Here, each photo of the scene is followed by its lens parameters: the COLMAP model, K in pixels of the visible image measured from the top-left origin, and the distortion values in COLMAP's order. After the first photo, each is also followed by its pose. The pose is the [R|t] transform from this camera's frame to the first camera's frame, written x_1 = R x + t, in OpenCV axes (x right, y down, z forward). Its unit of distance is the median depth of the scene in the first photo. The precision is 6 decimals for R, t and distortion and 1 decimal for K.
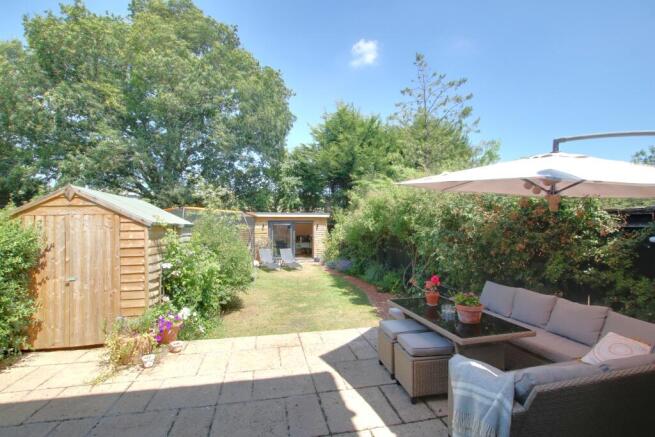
lens RADIAL K [[302.2, 0, 327.5], [0, 302.2, 218.5], [0, 0, 1]] dist [-0.025088, -0.000527]
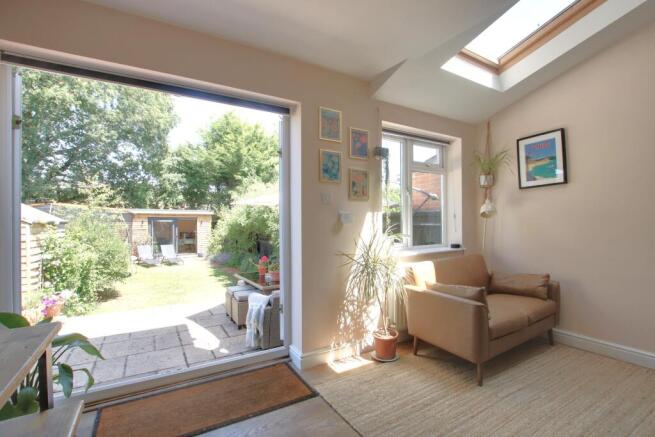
lens RADIAL K [[302.2, 0, 327.5], [0, 302.2, 218.5], [0, 0, 1]] dist [-0.025088, -0.000527]
pose [[0.942356, 0.006433, 0.334550, 0.033990], [-0.010396, 0.999895, 0.010057, -0.004754], [-0.334450, -0.012956, 0.942324, -0.137080]]
